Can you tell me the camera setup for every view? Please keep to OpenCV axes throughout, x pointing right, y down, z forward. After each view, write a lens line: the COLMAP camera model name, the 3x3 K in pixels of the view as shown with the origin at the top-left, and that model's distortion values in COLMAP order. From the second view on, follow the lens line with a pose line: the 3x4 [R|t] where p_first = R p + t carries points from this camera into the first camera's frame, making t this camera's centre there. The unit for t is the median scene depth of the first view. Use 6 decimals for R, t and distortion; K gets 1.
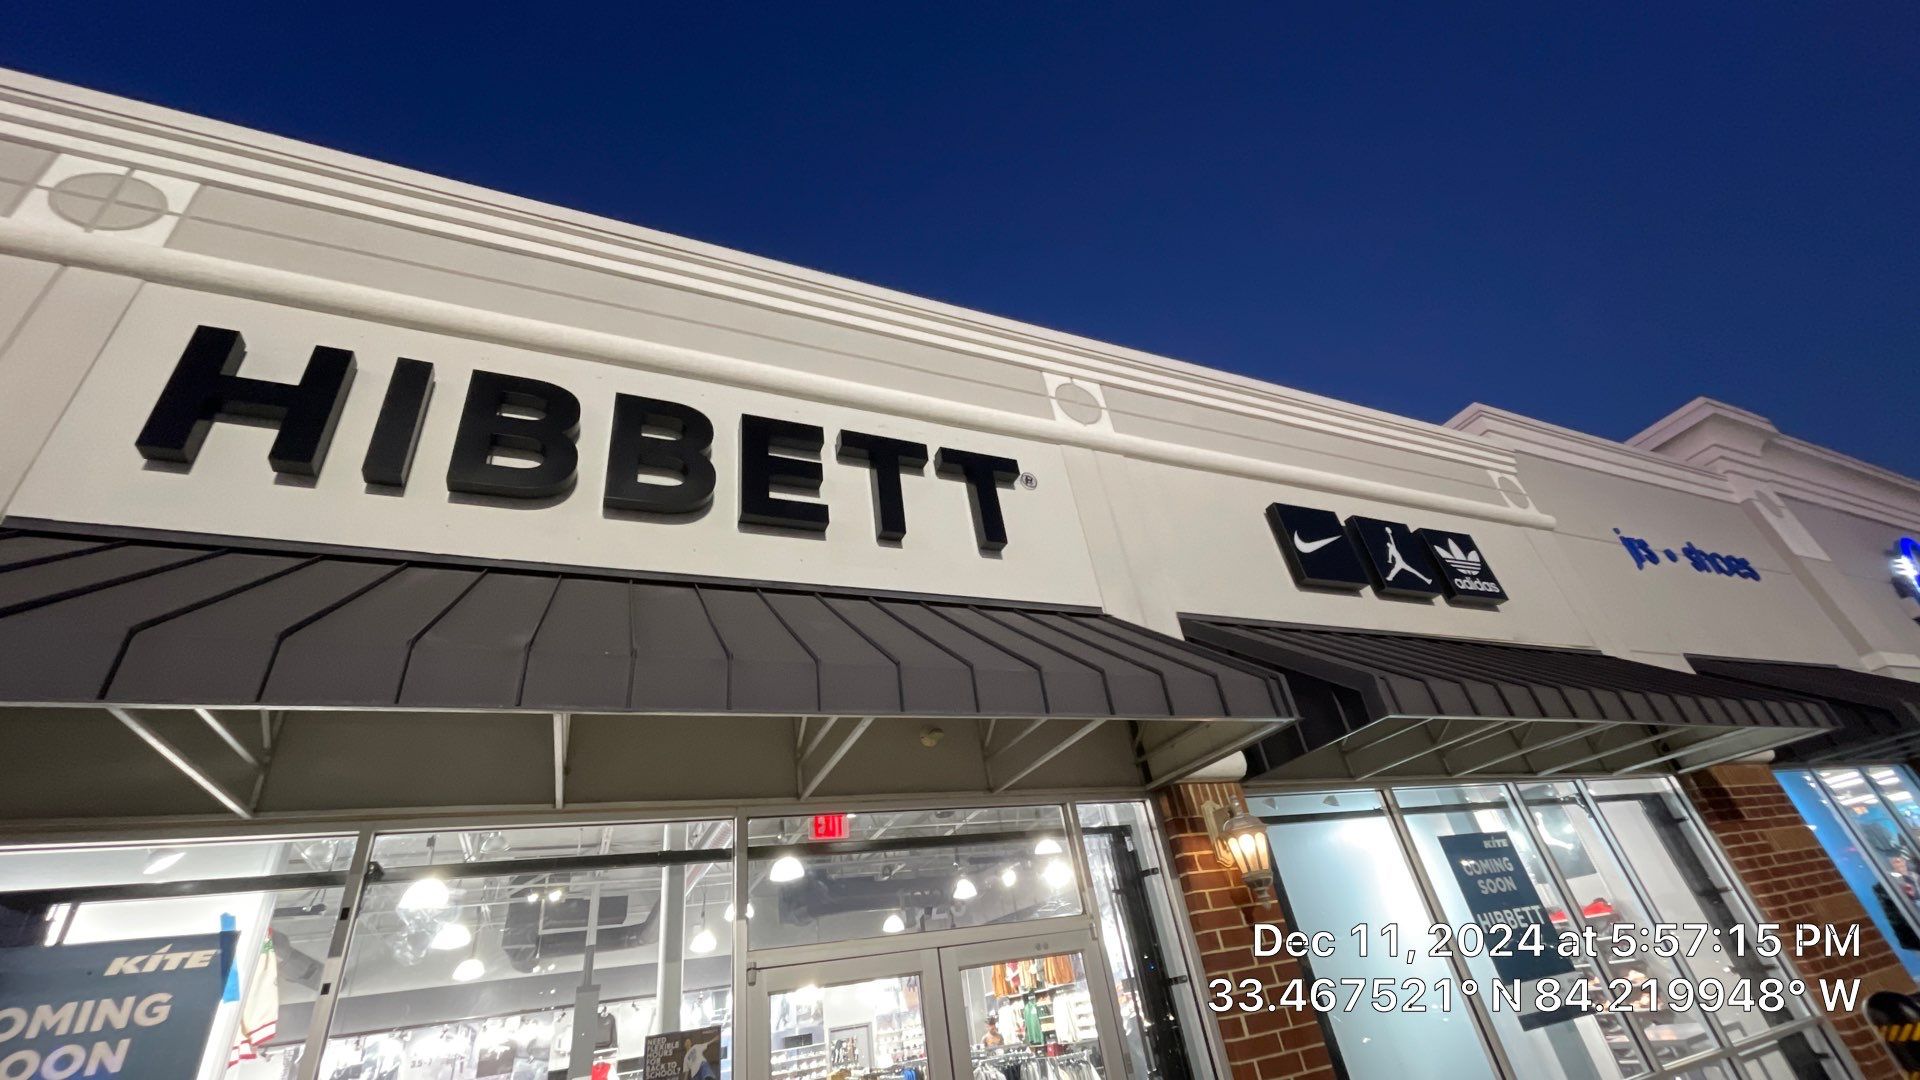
lens RADIAL K [[778.6, 0, 957.8], [0, 778.6, 538.9], [0, 0, 1]] dist [-0.001284, -0.000270]
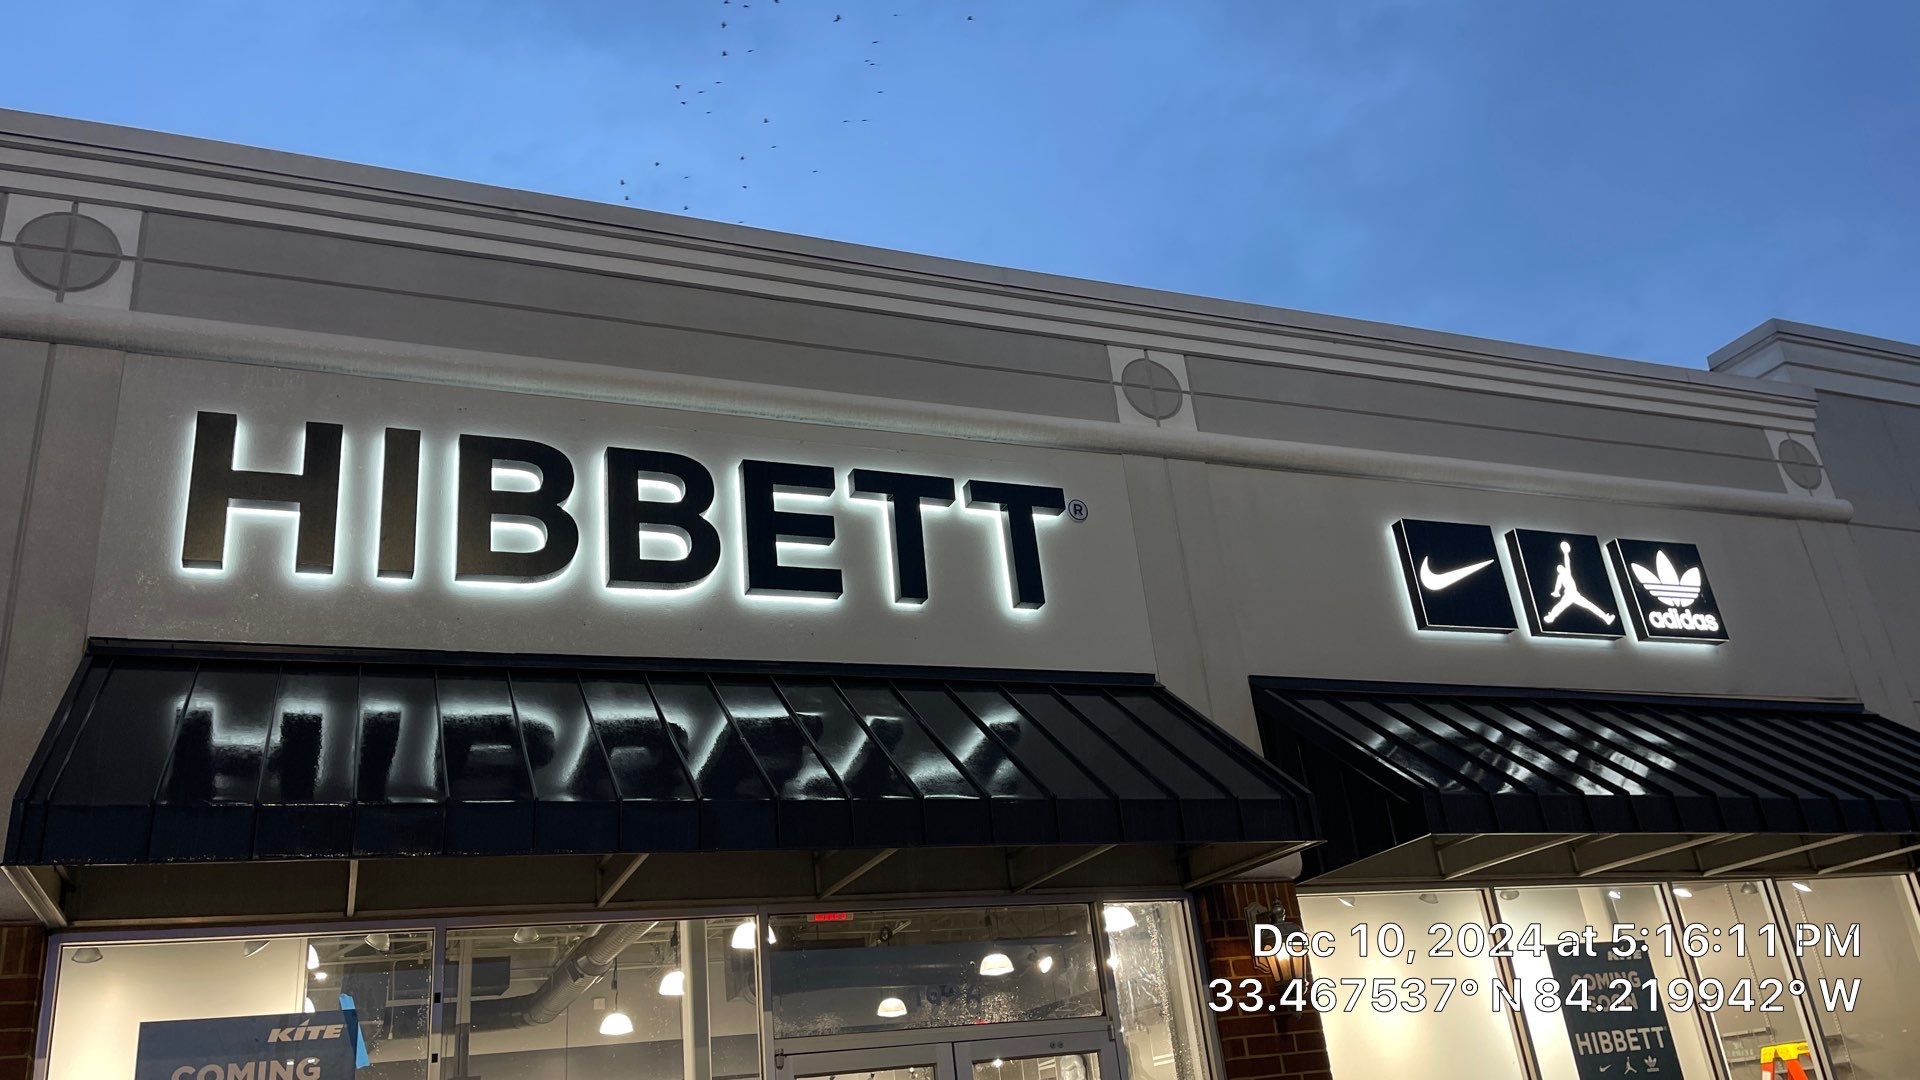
lens RADIAL K [[1412.1, 0, 959.6], [0, 1412.1, 552.2], [0, 0, 1]] dist [0.037955, -0.000837]
pose [[0.999013, 0.025781, -0.036163, 0.023796], [-0.020086, 0.988506, 0.149839, -0.276493], [0.039611, -0.148965, 0.988049, -0.527015]]
